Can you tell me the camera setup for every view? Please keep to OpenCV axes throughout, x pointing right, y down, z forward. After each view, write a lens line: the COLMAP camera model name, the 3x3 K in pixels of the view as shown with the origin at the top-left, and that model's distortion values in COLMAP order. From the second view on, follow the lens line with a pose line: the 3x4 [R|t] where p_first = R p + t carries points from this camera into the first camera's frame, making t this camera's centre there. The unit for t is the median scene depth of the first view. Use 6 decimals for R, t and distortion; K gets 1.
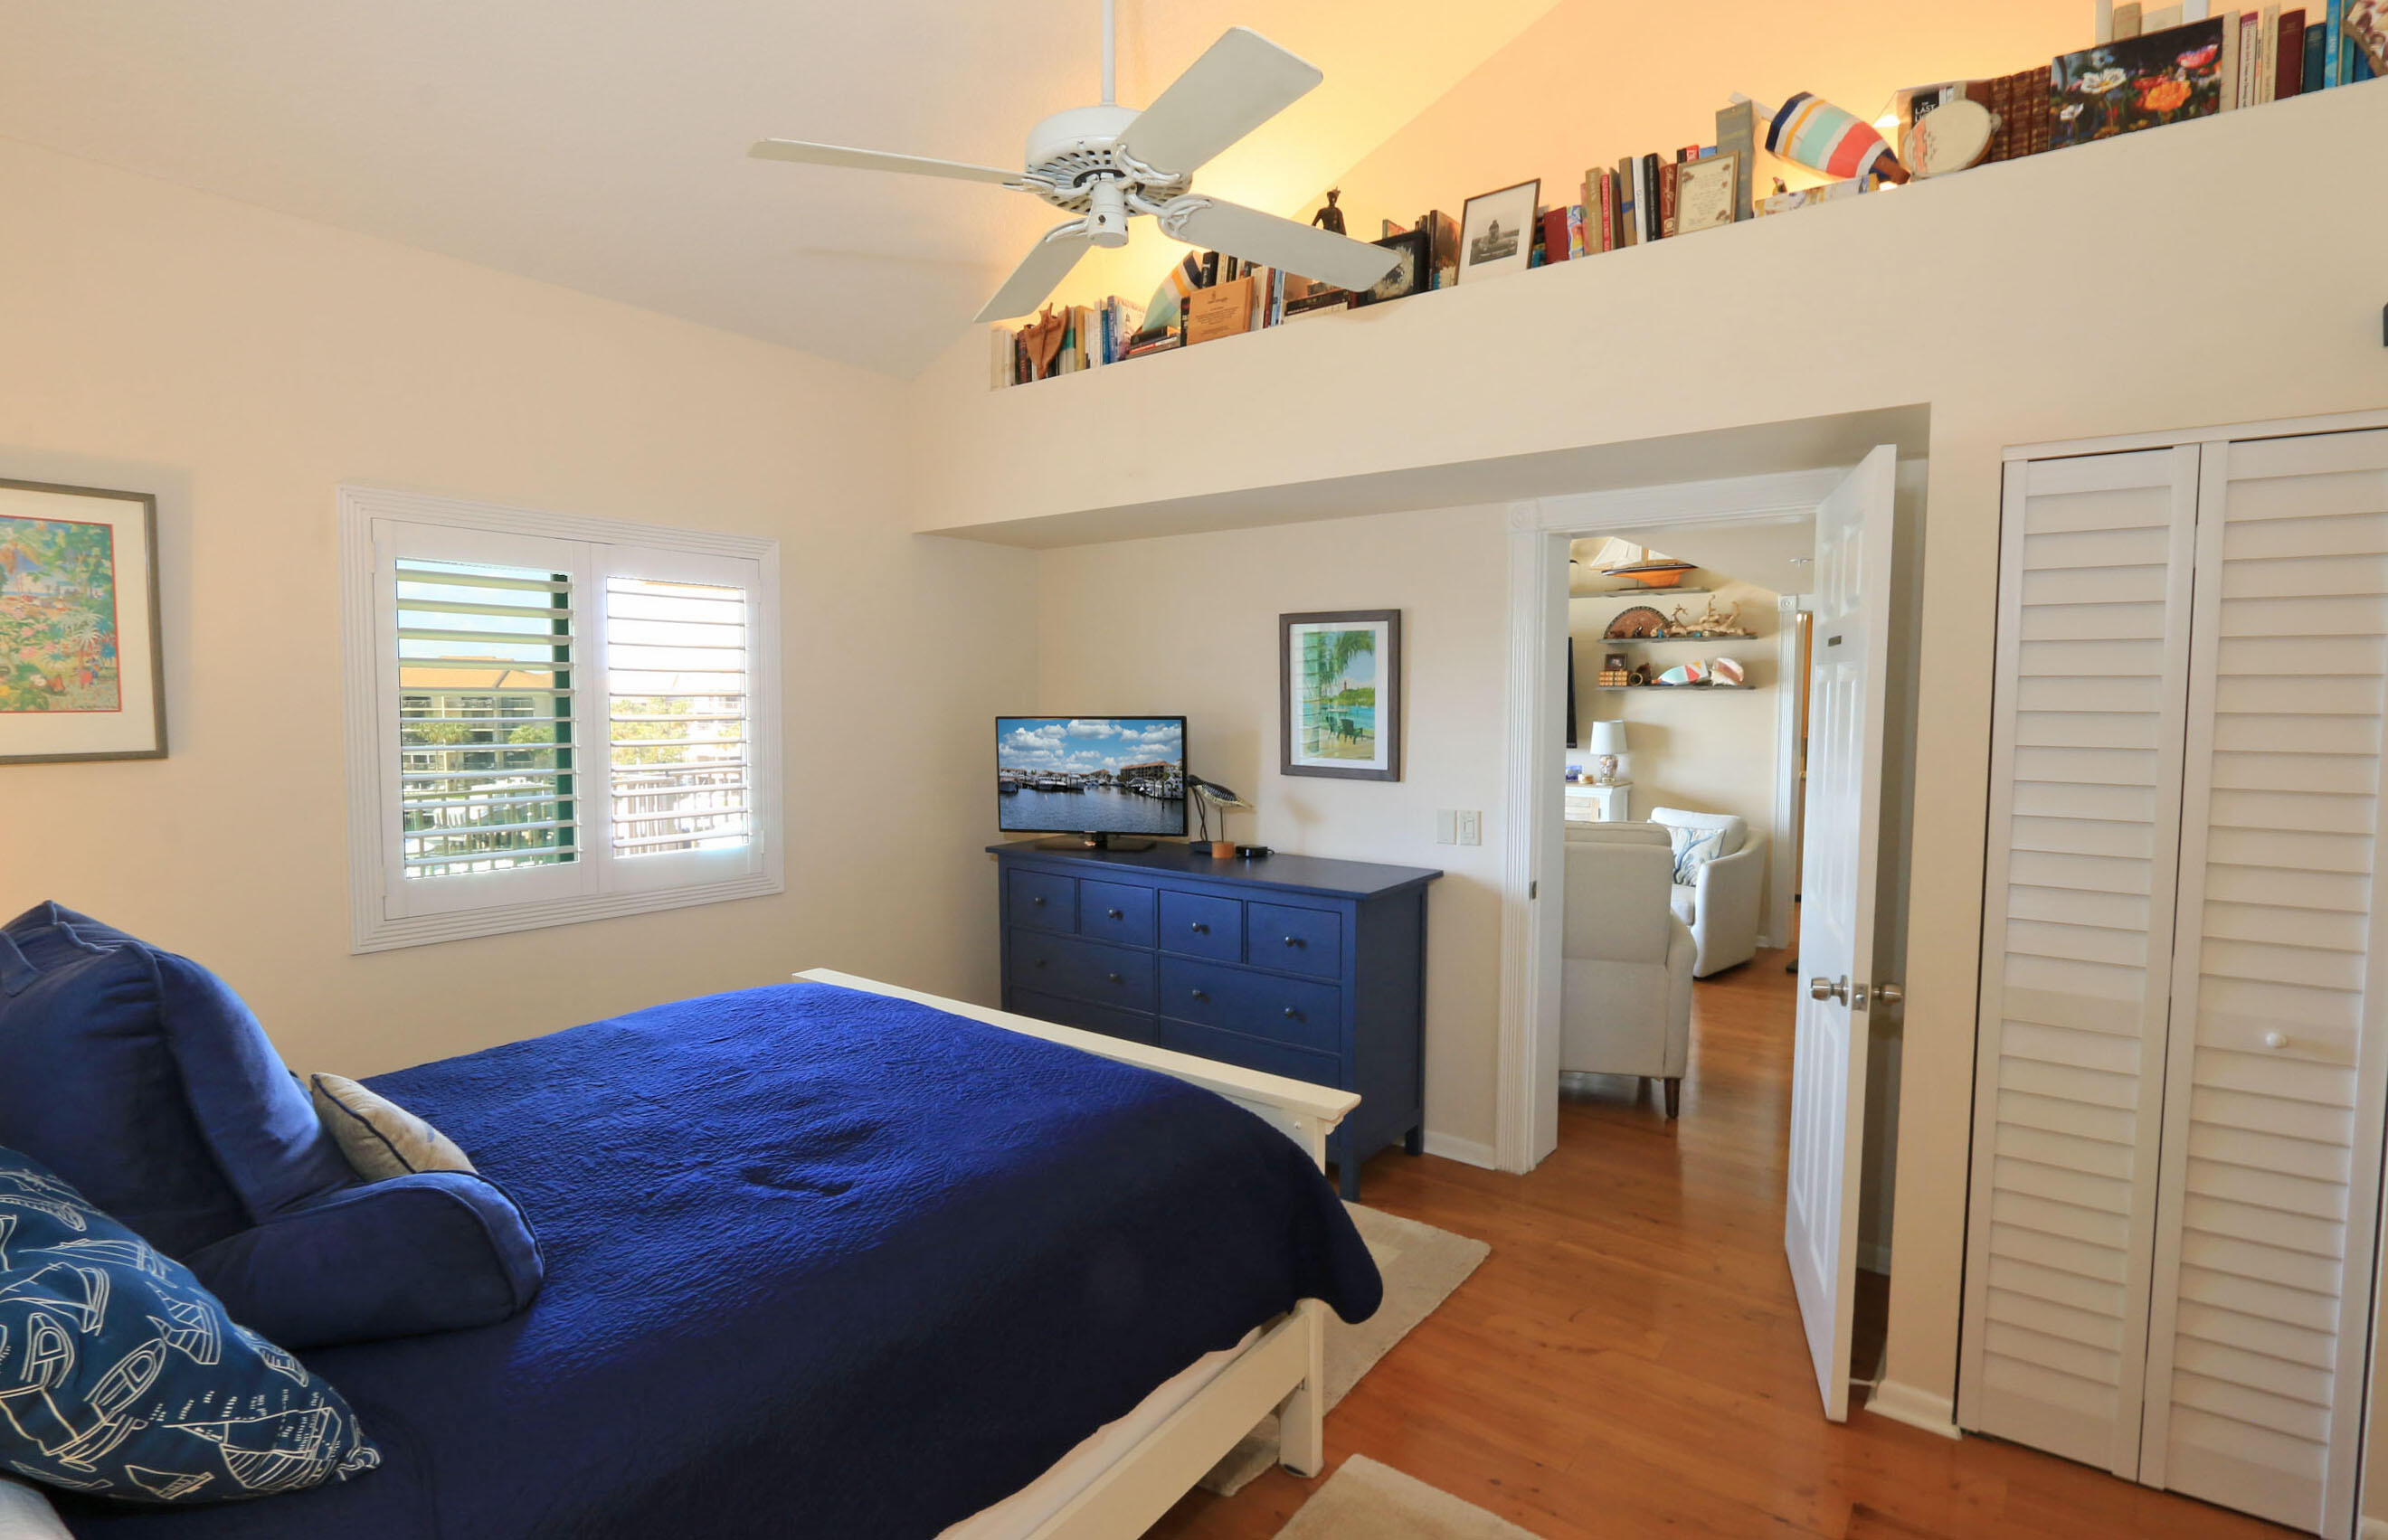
lens RADIAL K [[1169.7, 0, 1227.5], [0, 1169.7, 755.4], [0, 0, 1]] dist [-0.040206, 0.019494]
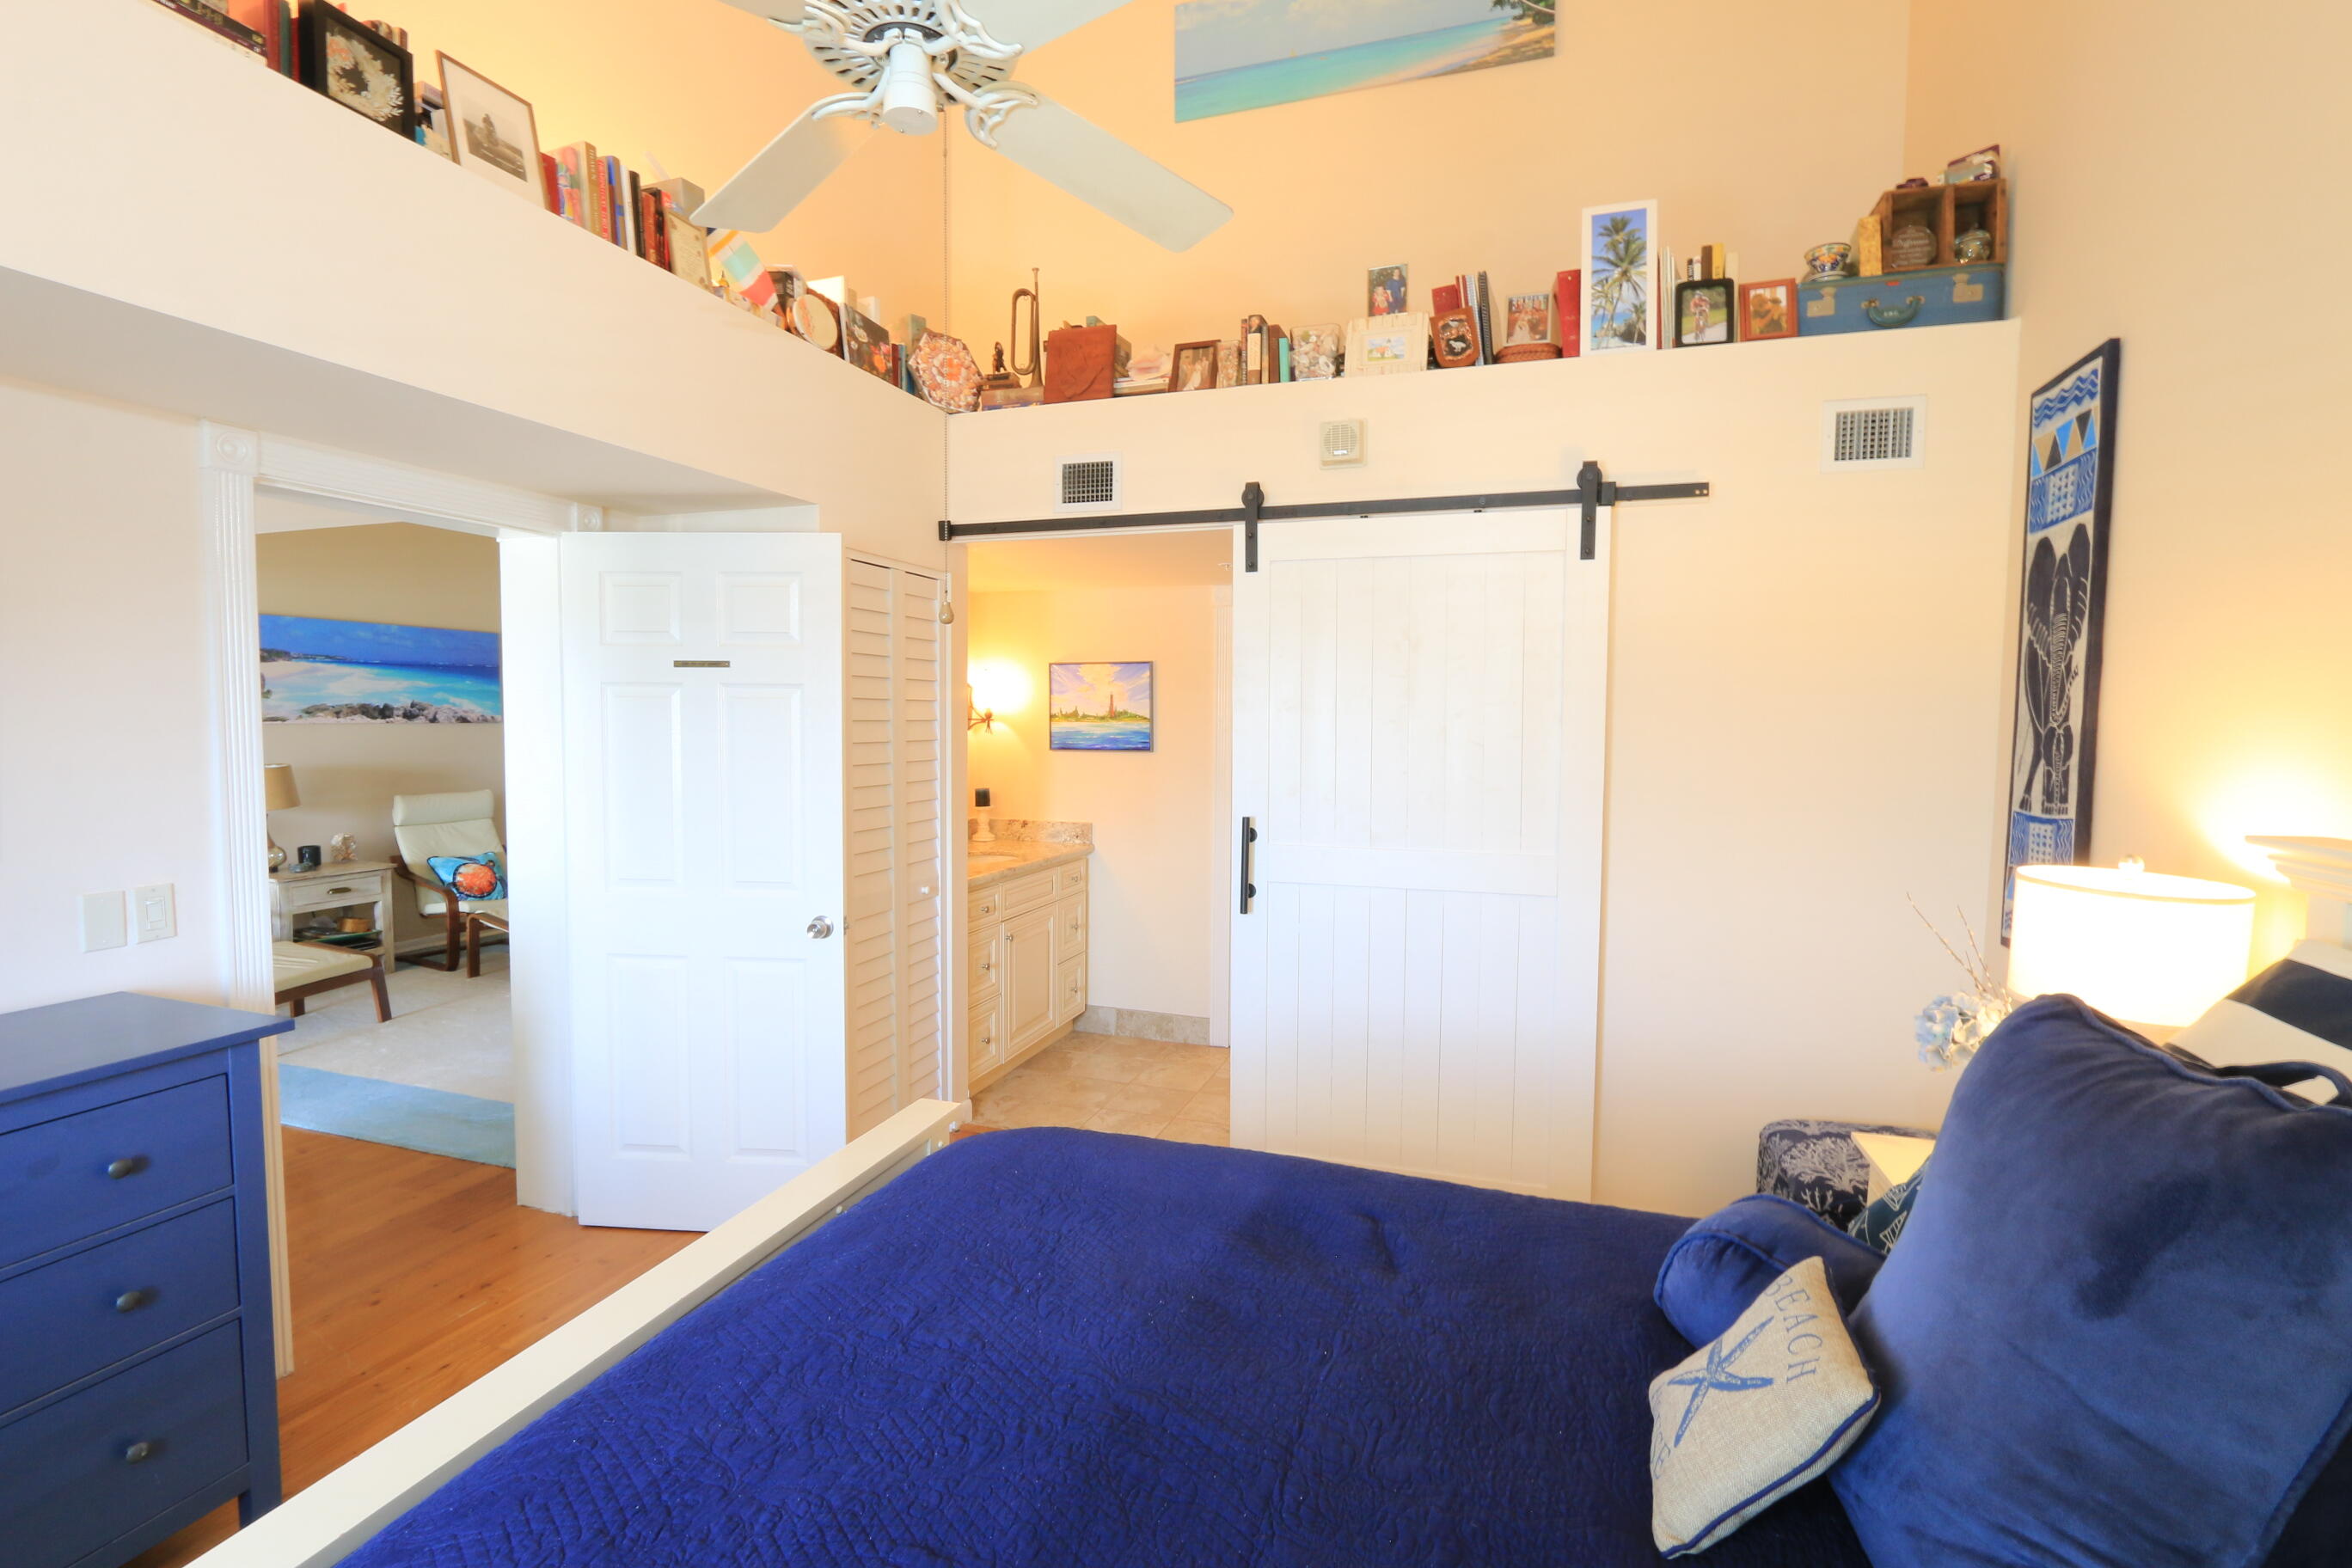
lens RADIAL K [[1077.1, 0, 1185.1], [0, 1077.1, 782.9], [0, 0, 1]] dist [-0.016117, 0.000097]
pose [[-0.331655, -0.064369, 0.941202, -0.488127], [0.046511, 0.995341, 0.084461, -0.029143], [-0.942253, 0.071788, -0.327116, 0.609868]]
